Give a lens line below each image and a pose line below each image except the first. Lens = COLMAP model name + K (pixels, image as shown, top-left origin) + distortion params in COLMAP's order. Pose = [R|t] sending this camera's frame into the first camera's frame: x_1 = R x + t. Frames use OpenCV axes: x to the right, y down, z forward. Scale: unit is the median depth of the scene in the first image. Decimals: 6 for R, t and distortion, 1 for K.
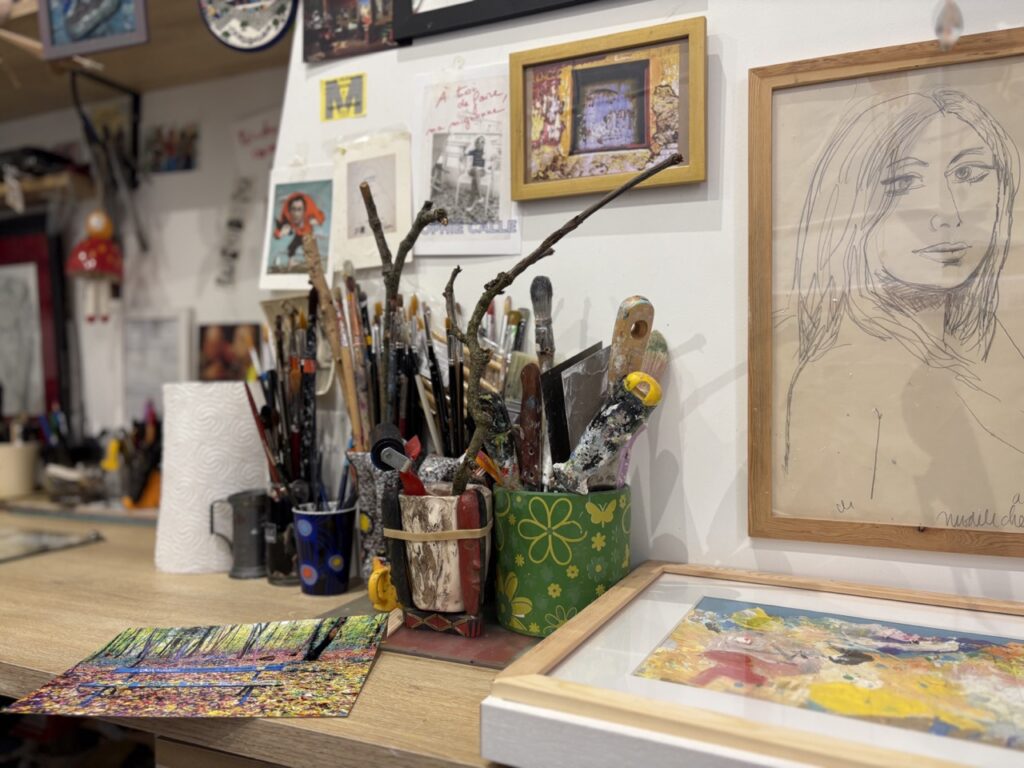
lens RADIAL K [[804.2, 0, 512.0], [0, 804.2, 384.0], [0, 0, 1]] dist [-0.000713, -0.000983]
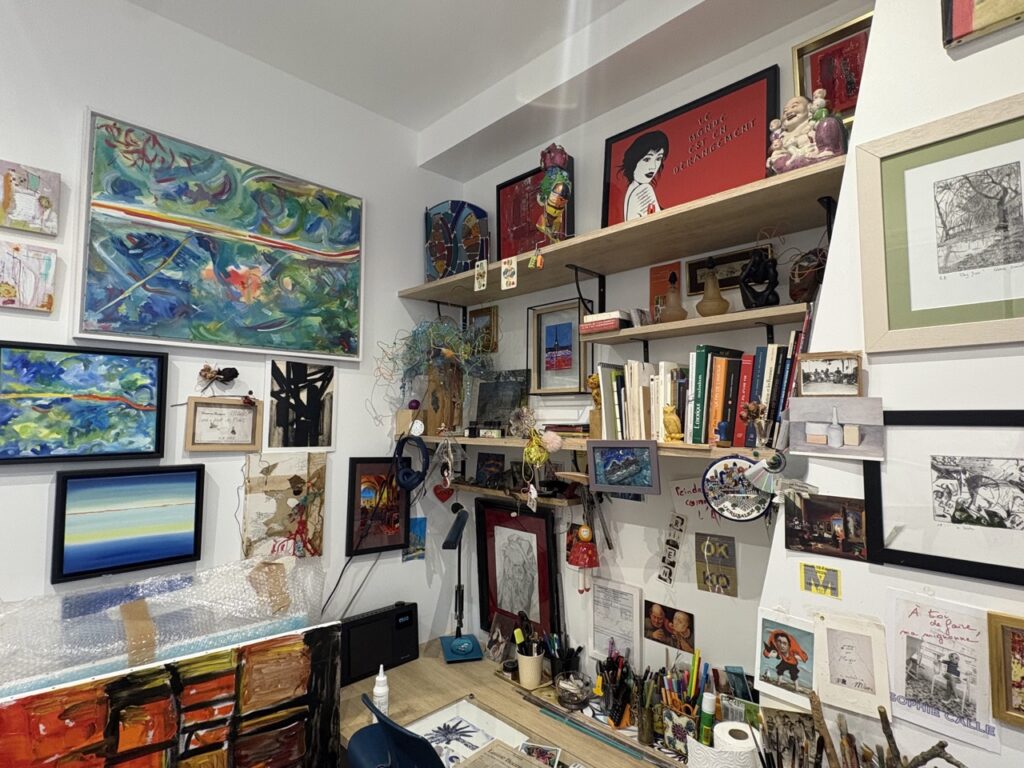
lens RADIAL K [[533.4, 0, 512.0], [0, 533.4, 384.0], [0, 0, 1]] dist [-0.000095, 0.000058]
pose [[0.933233, -0.019194, -0.358758, -0.382748], [-0.010060, 0.996784, -0.079500, -0.636396], [0.359130, 0.077801, 0.930039, -0.171340]]
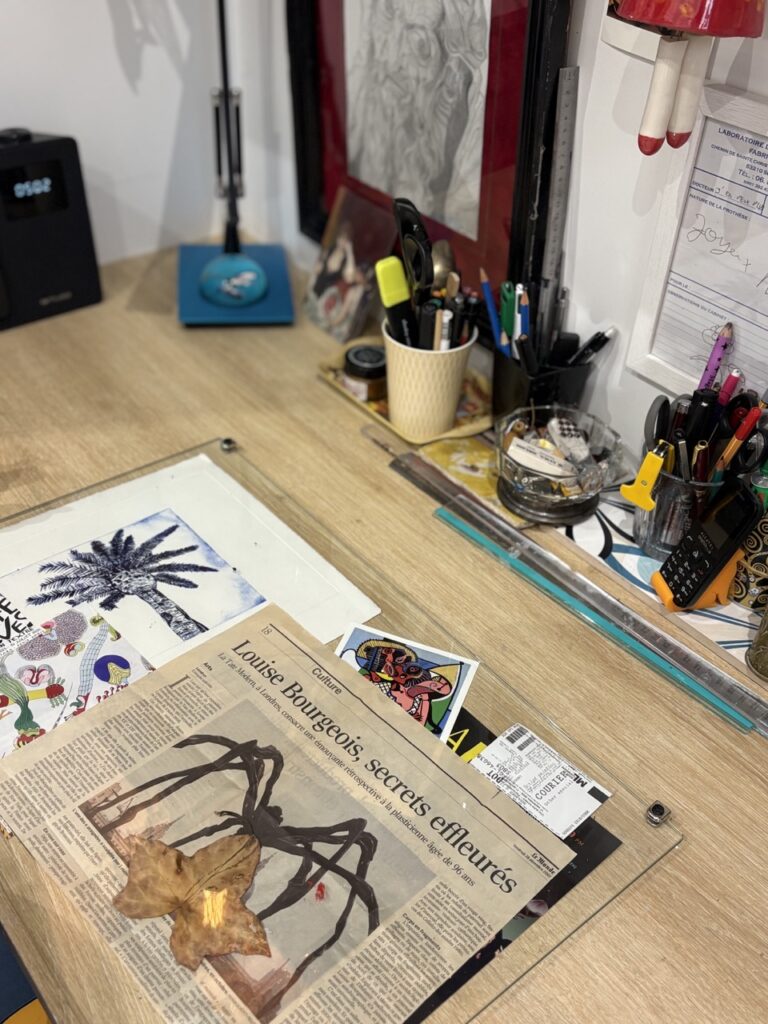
lens RADIAL K [[996.9, 0, 384.0], [0, 996.9, 512.0], [0, 0, 1]] dist [0.035228, -0.015773]
pose [[0.888232, 0.318727, -0.330841, -0.634381], [-0.053265, 0.786764, 0.614951, -0.356272], [0.456296, -0.528597, 0.715807, 0.744288]]
